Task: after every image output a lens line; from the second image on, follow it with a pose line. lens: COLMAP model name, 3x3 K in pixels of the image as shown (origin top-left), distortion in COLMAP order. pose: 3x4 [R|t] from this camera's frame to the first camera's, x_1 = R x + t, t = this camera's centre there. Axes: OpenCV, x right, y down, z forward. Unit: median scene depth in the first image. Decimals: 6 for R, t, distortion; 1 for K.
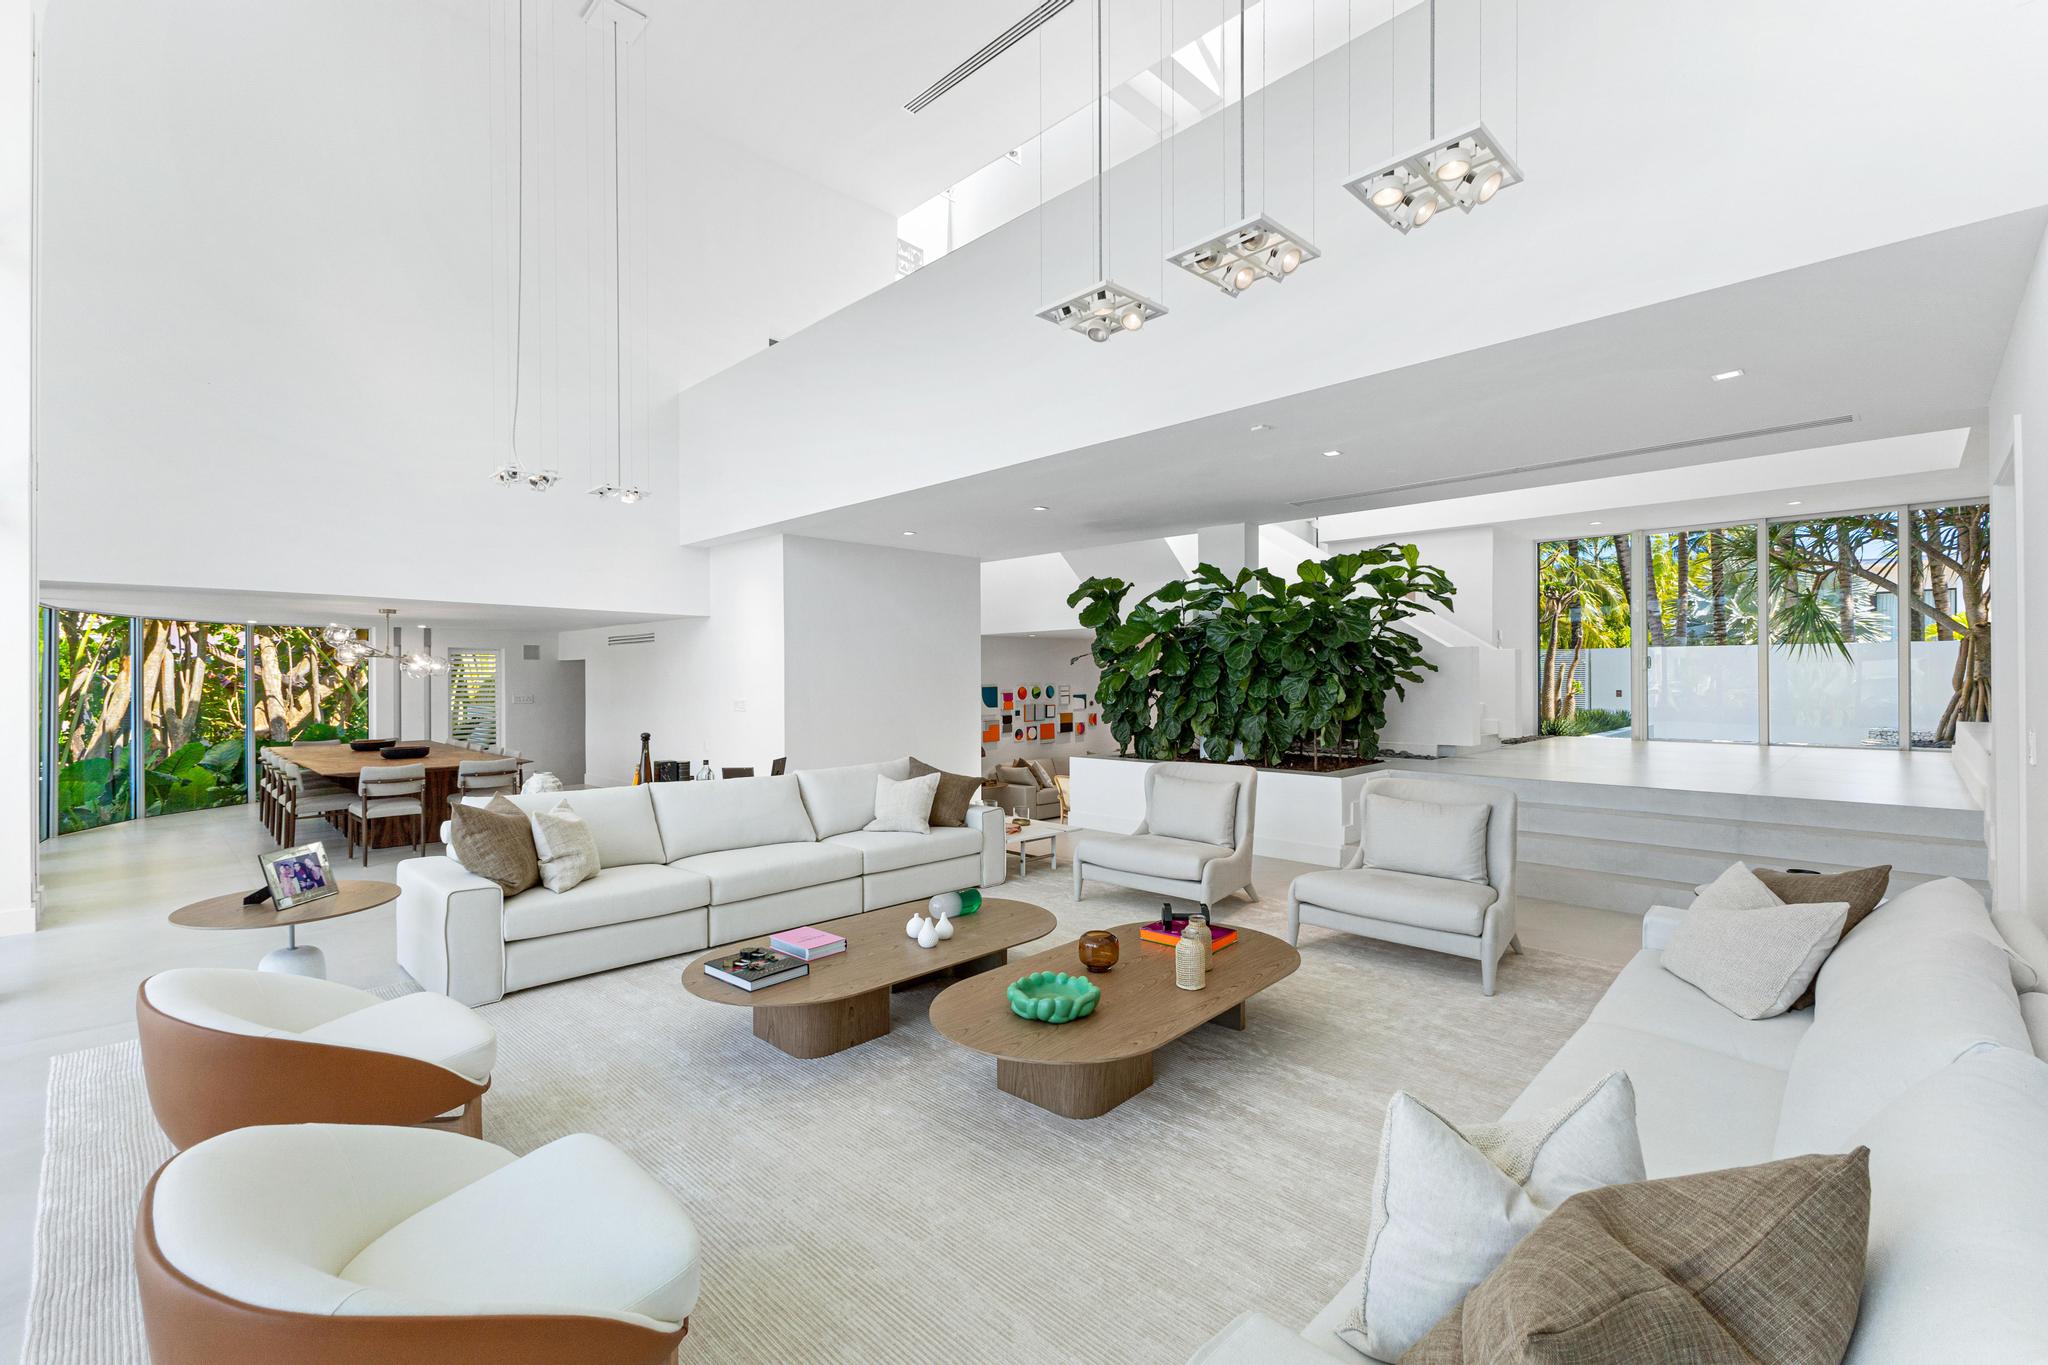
lens RADIAL K [[890.3, 0, 1024.3], [0, 890.3, 686.0], [0, 0, 1]] dist [-0.000275, -0.000015]
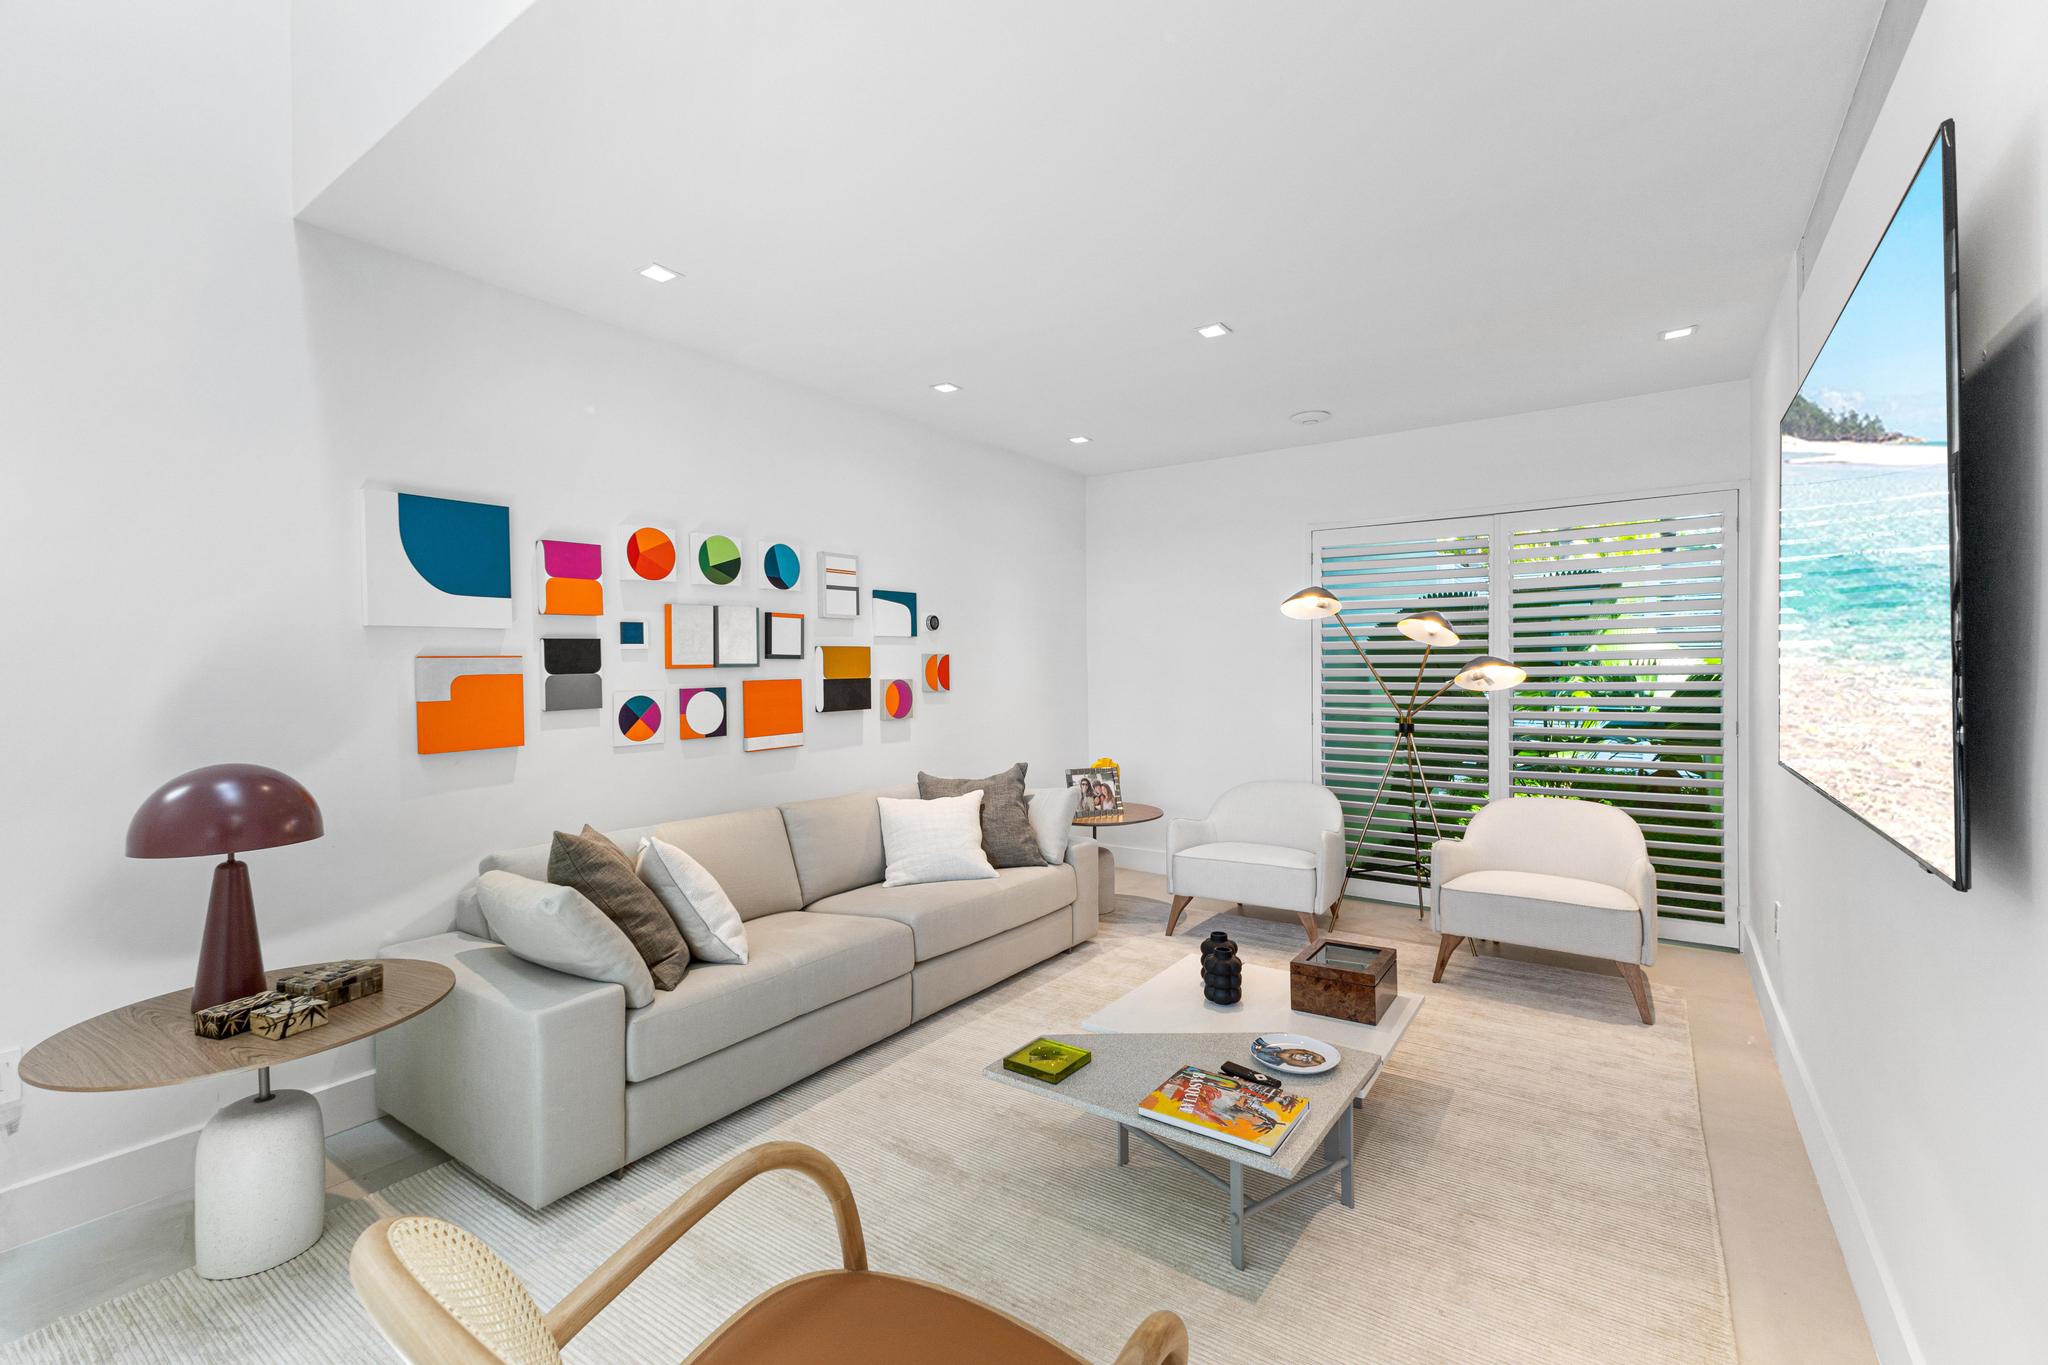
lens RADIAL K [[890.3, 0, 1023.0], [0, 890.3, 678.4], [0, 0, 1]] dist [-0.000275, -0.000015]
pose [[0.987520, -0.002329, 0.157477, 0.060907], [0.001793, 0.999992, 0.003548, 0.041813], [-0.157484, -0.003221, 0.987516, 0.721750]]
